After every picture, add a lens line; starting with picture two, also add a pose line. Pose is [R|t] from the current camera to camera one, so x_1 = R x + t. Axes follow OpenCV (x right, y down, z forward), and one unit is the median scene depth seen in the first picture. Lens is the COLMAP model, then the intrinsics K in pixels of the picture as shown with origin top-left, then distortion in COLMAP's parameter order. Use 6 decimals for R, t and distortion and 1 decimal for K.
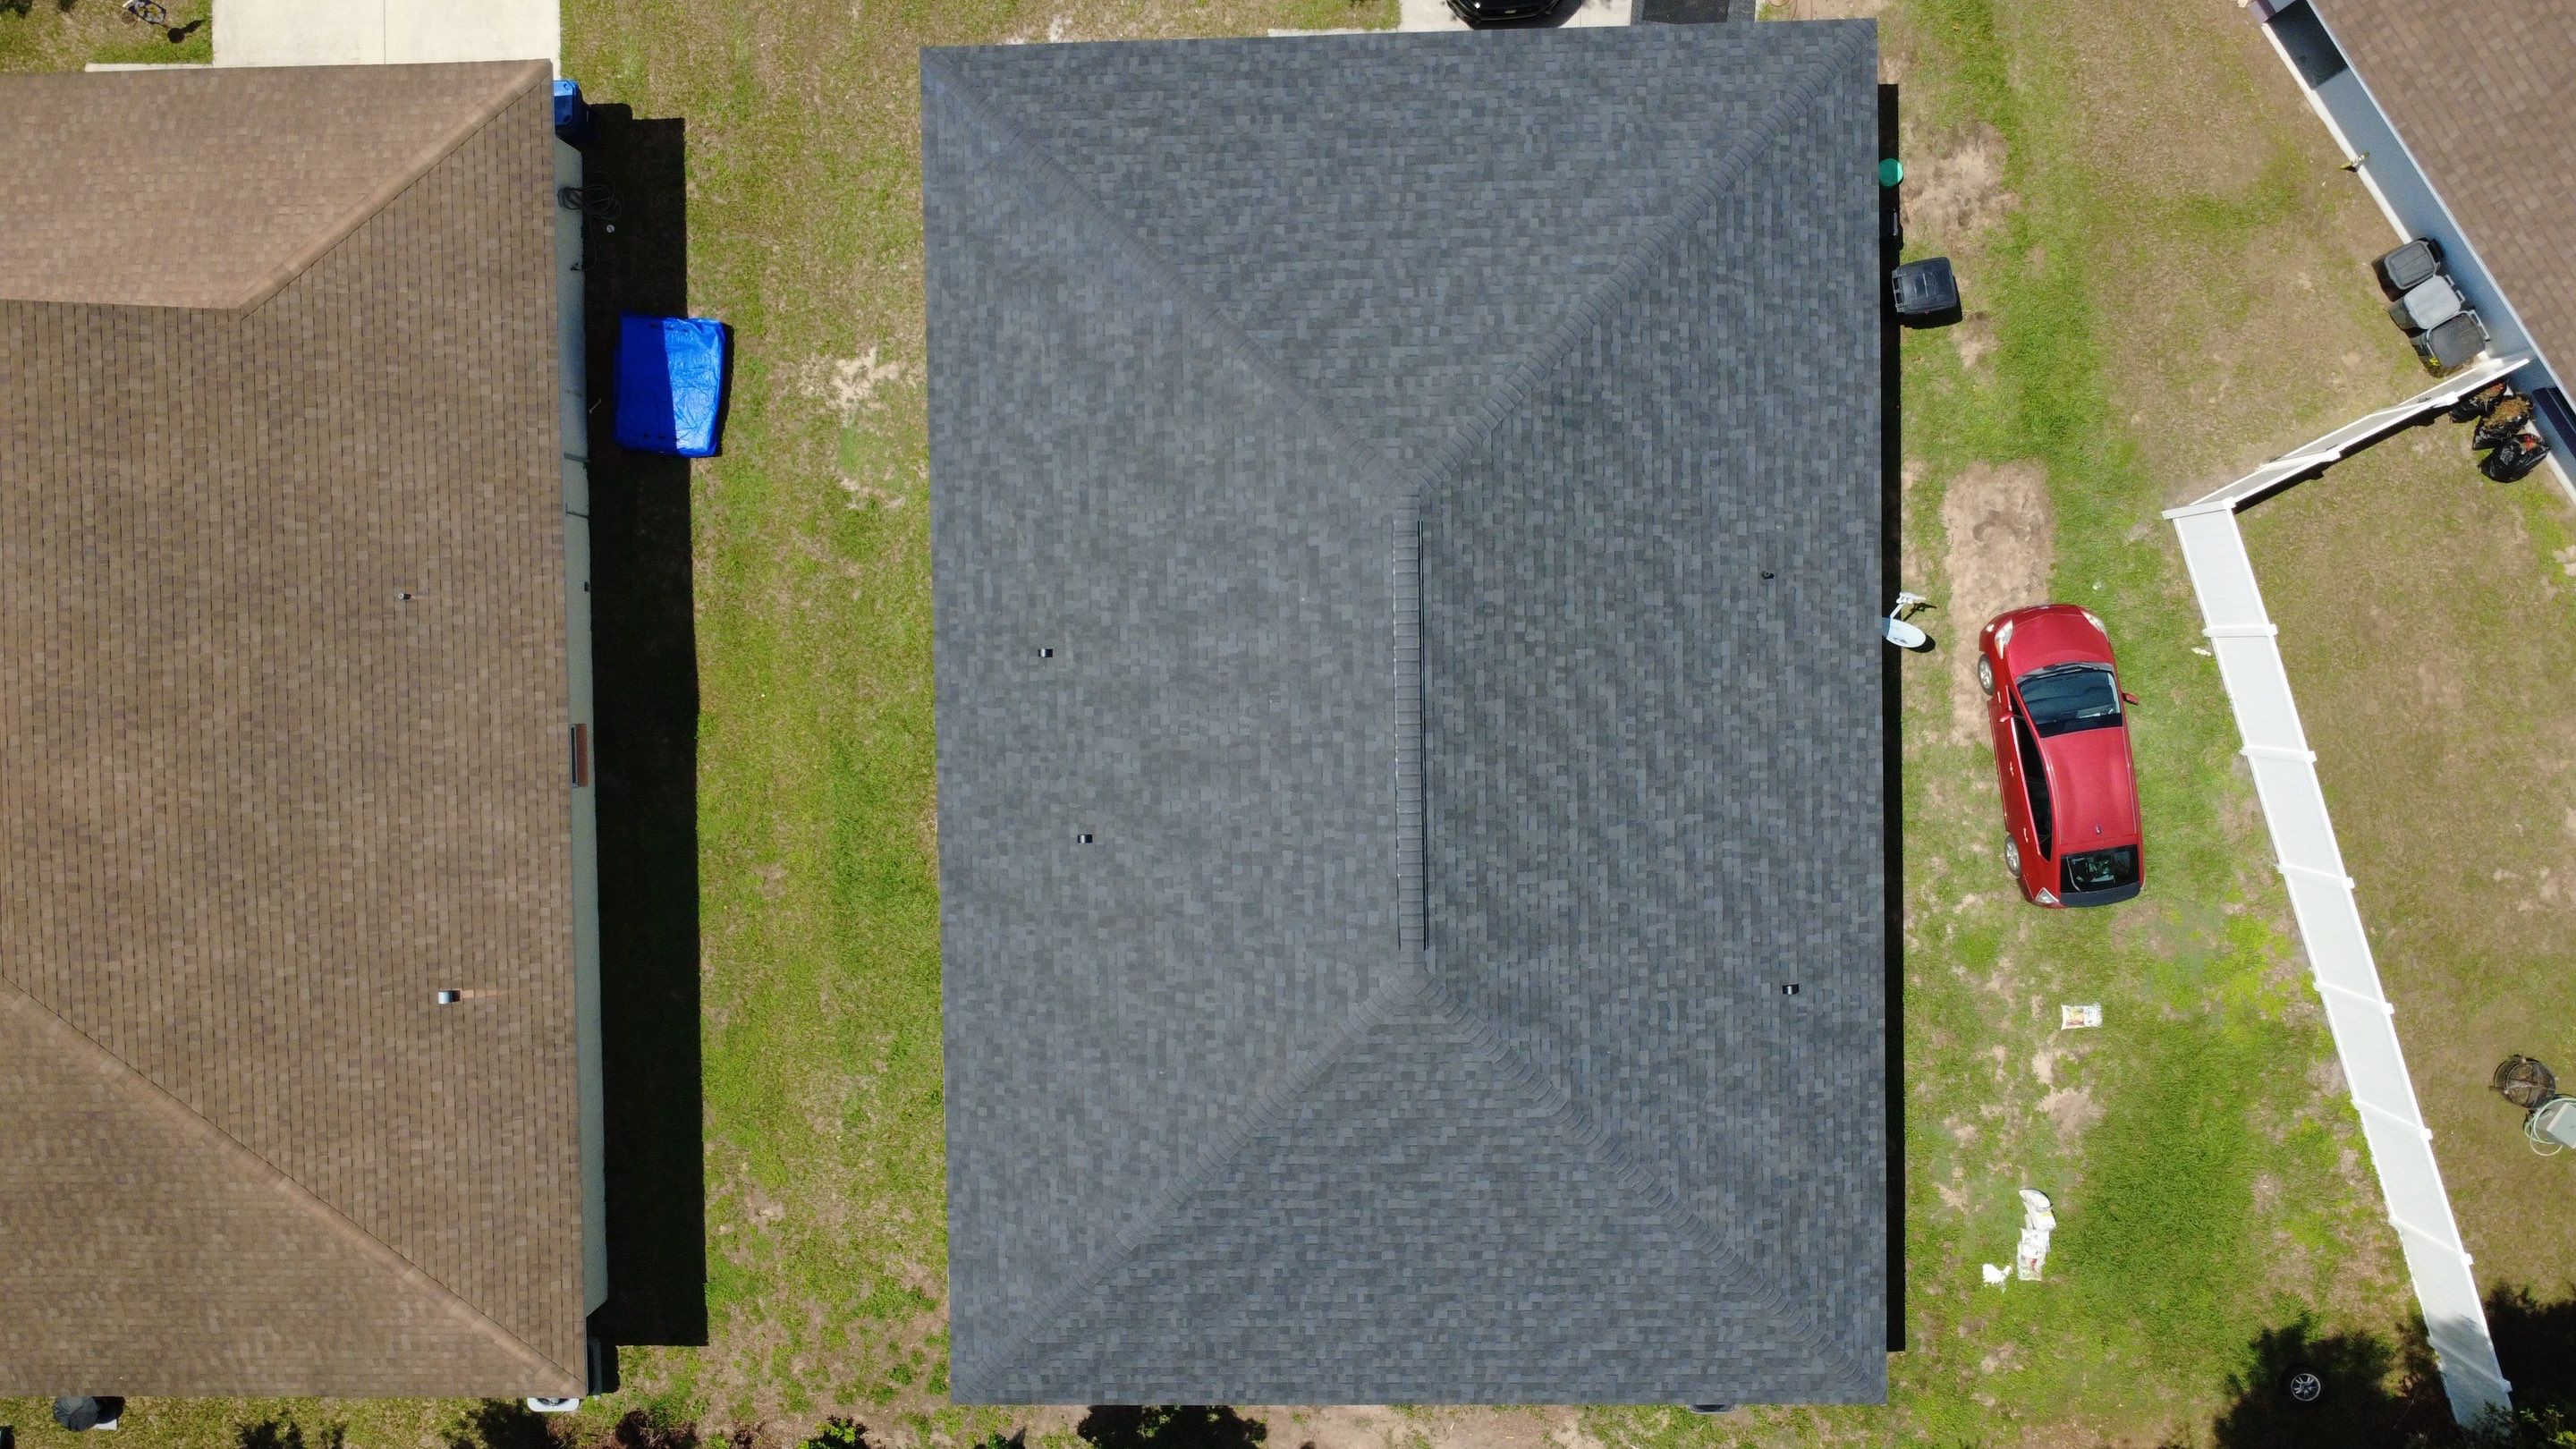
lens RADIAL K [[1869.3, 0, 1284.3], [0, 1869.3, 720.0], [0, 0, 1]] dist [0.002637, -0.003113]
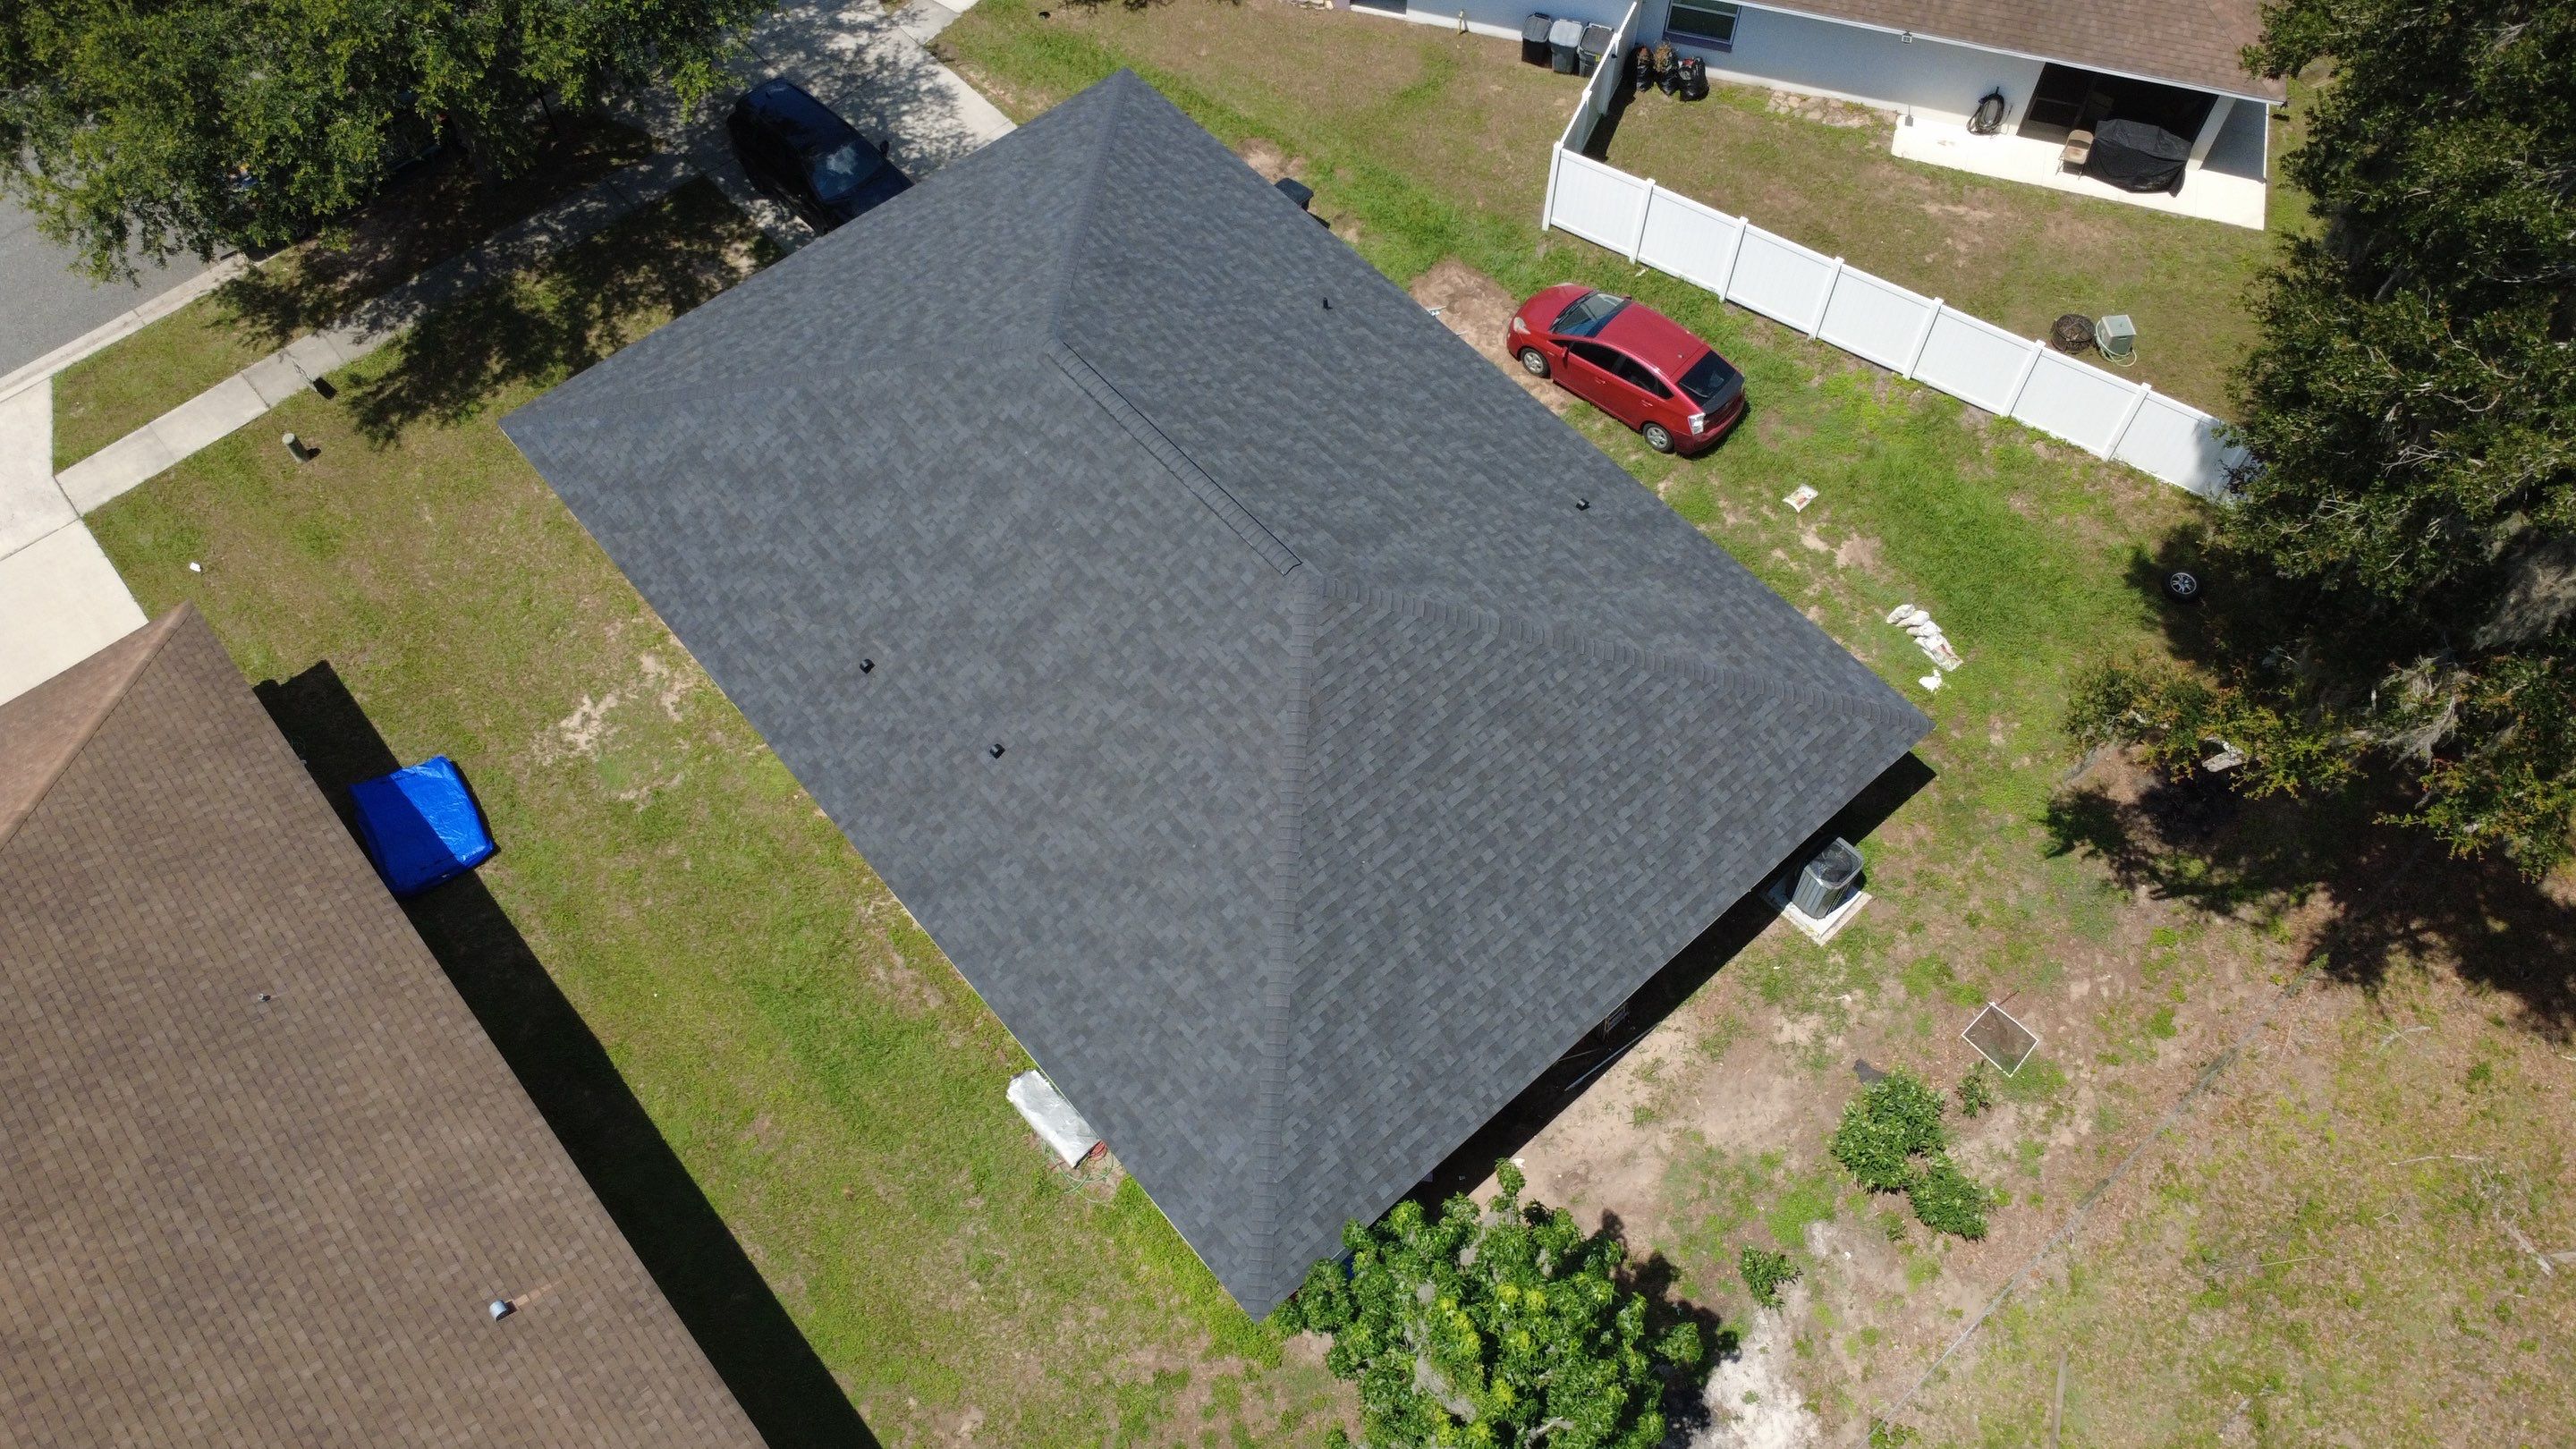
lens RADIAL K [[1873.0, 0, 1284.0], [0, 1873.0, 719.7], [0, 0, 1]] dist [-0.000315, 0.001262]
pose [[0.765092, -0.527434, 0.369389, -0.349917], [0.643875, 0.633483, -0.429096, 0.584038], [-0.007682, 0.566138, 0.824274, 0.131868]]
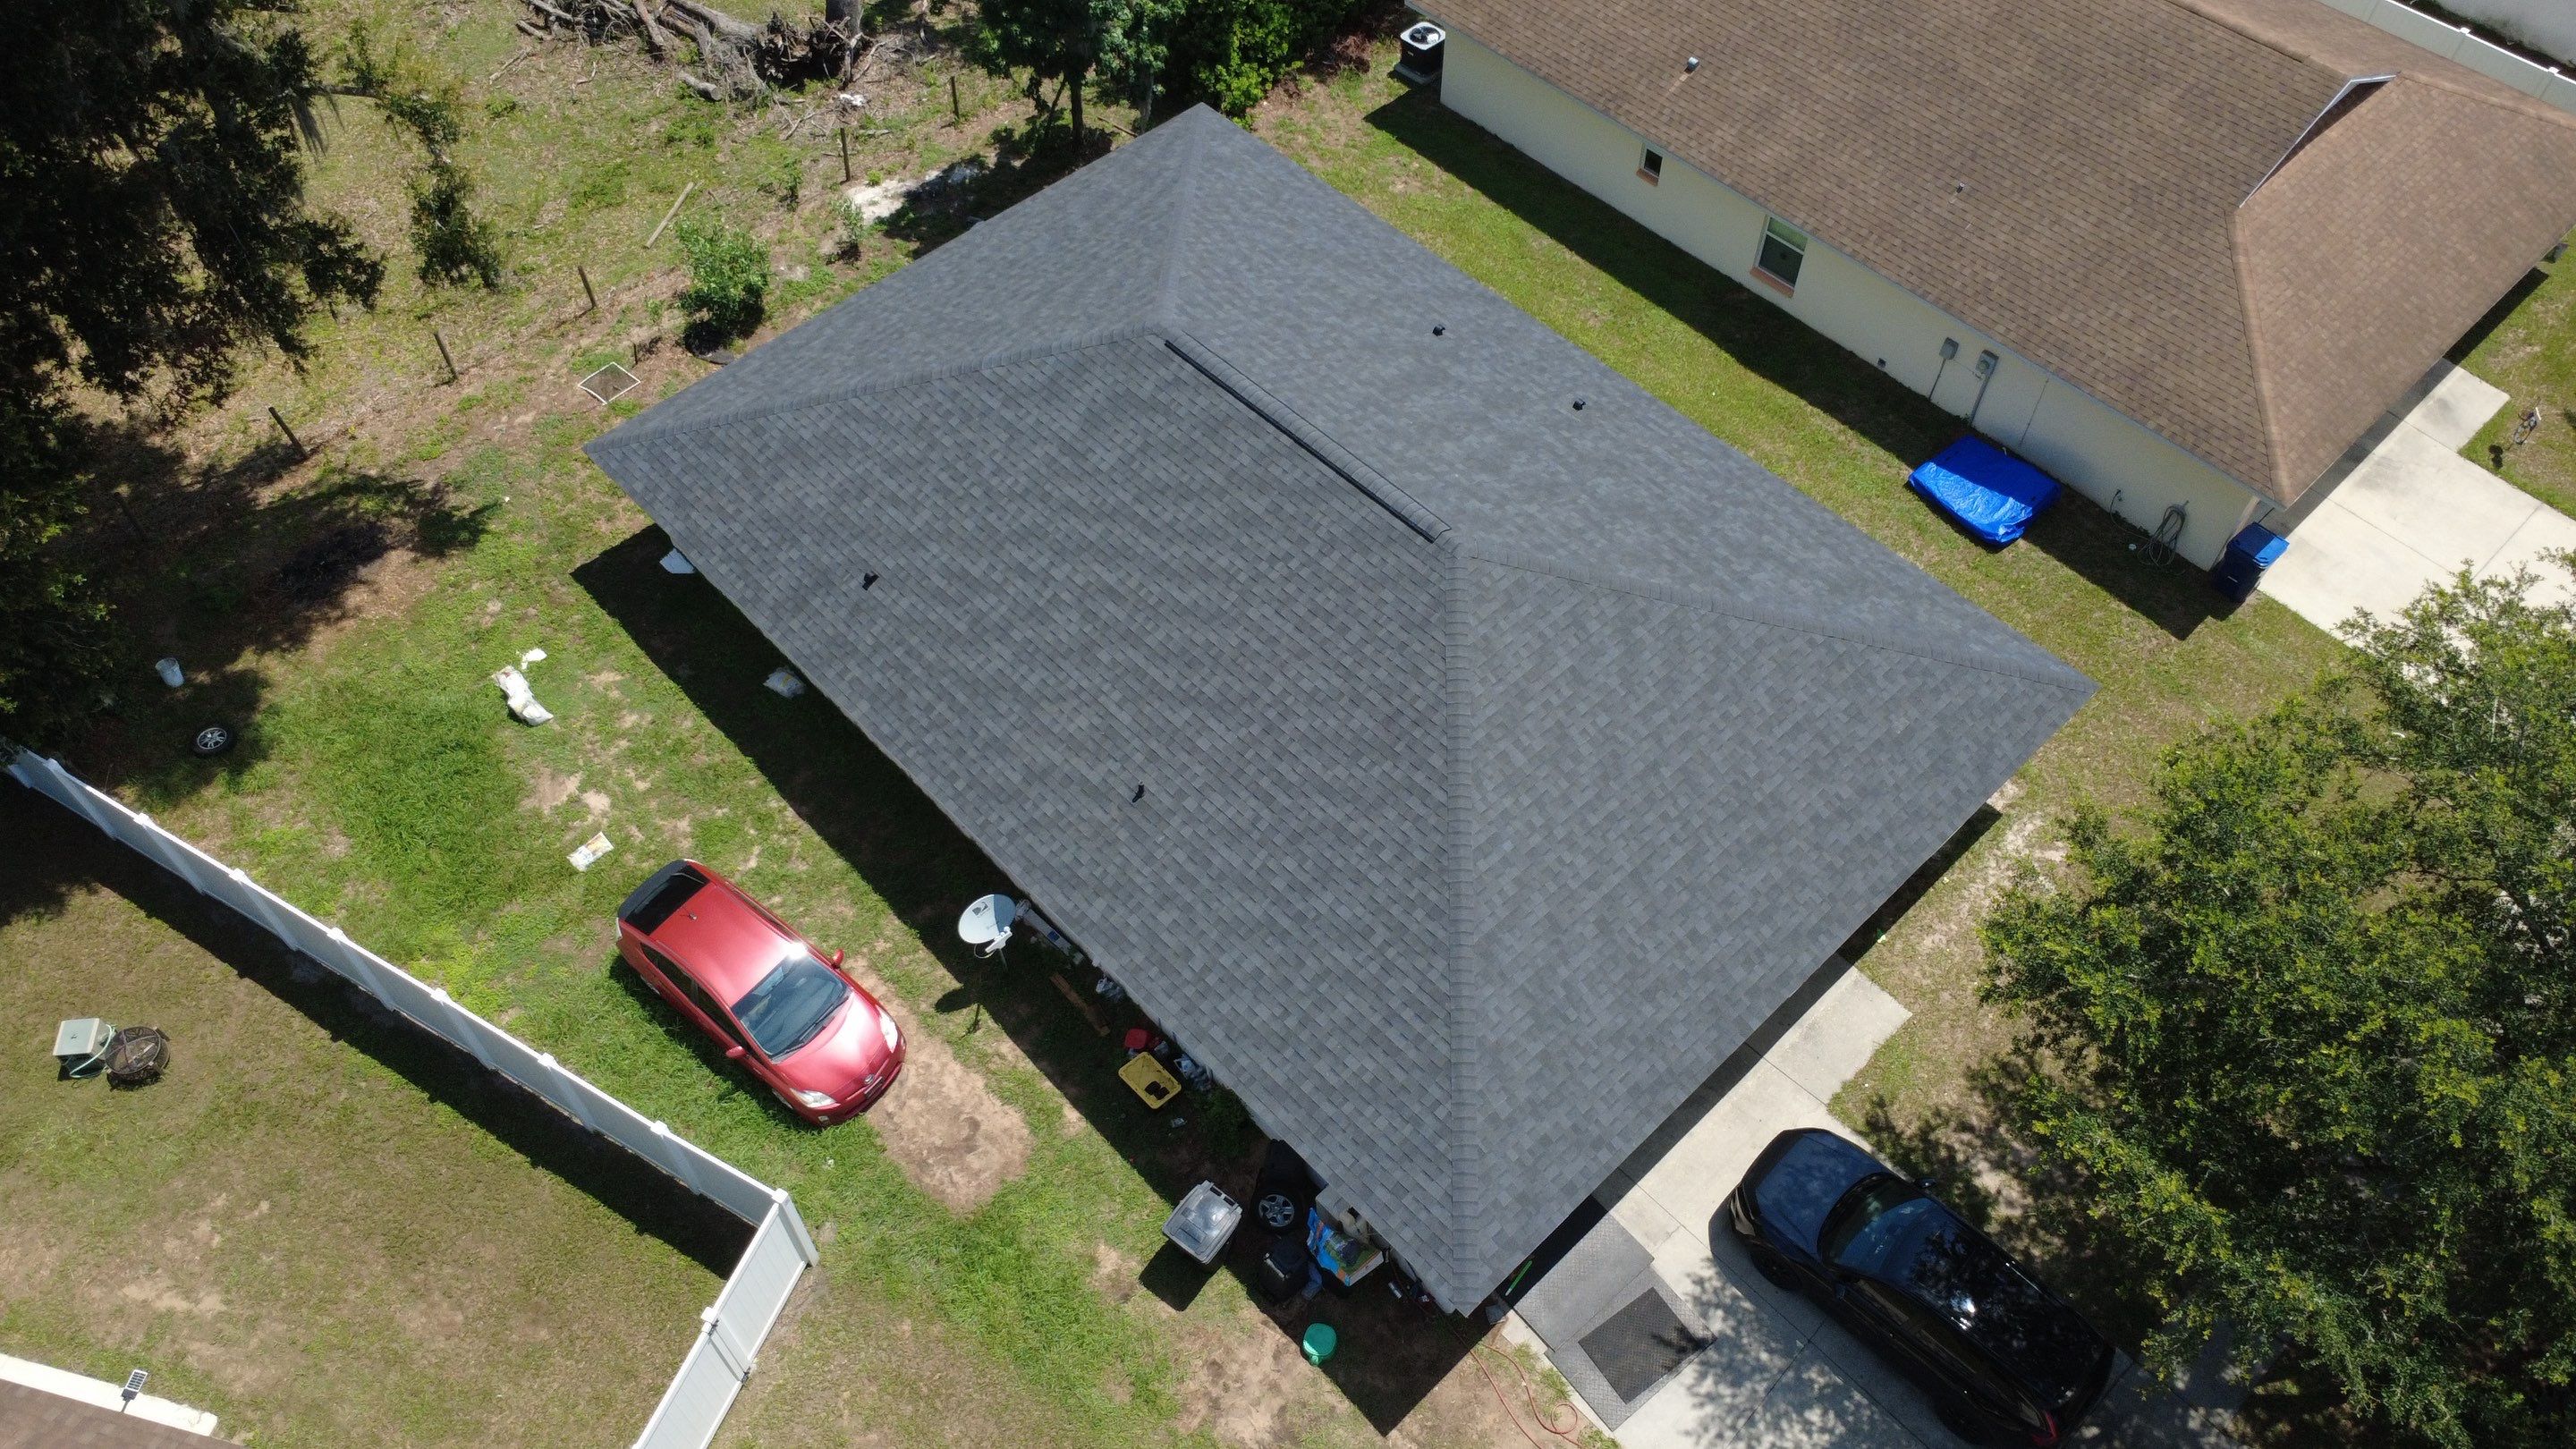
lens RADIAL K [[1866.4, 0, 1283.8], [0, 1866.4, 728.4], [0, 0, 1]] dist [0.002155, -0.003106]
pose [[-0.736758, 0.564957, -0.371499, 0.526889], [-0.676128, -0.610467, 0.412530, -0.493064], [0.006274, 0.555116, 0.831749, 0.160528]]
